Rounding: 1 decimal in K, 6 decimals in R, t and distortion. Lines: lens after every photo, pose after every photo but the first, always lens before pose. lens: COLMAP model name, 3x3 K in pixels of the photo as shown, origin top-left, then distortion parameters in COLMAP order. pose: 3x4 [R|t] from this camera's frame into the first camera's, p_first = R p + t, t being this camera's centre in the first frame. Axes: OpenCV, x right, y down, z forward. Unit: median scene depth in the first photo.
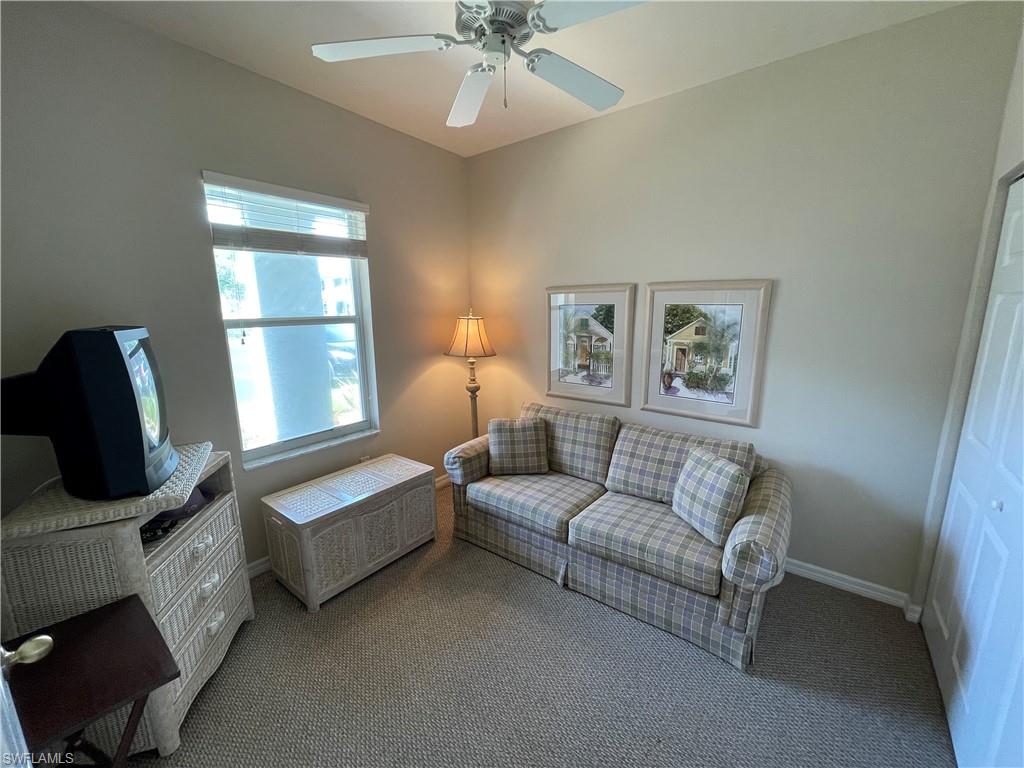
lens RADIAL K [[413.2, 0, 508.3], [0, 413.2, 386.7], [0, 0, 1]] dist [-0.001076, 0.000096]
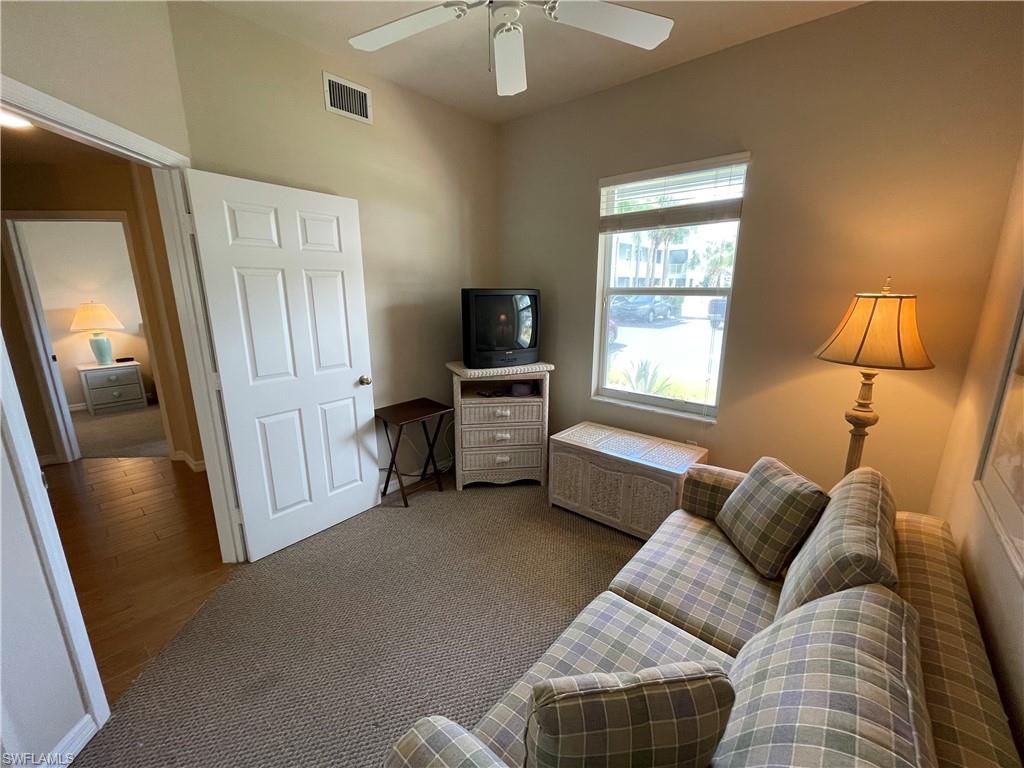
lens RADIAL K [[414.2, 0, 507.6], [0, 414.2, 388.9], [0, 0, 1]] dist [-0.039834, 0.024955]
pose [[-0.060771, 0.245662, -0.967449, 0.611180], [-0.196066, 0.947420, 0.252892, -0.106128], [0.978706, 0.205052, -0.009410, 0.651378]]
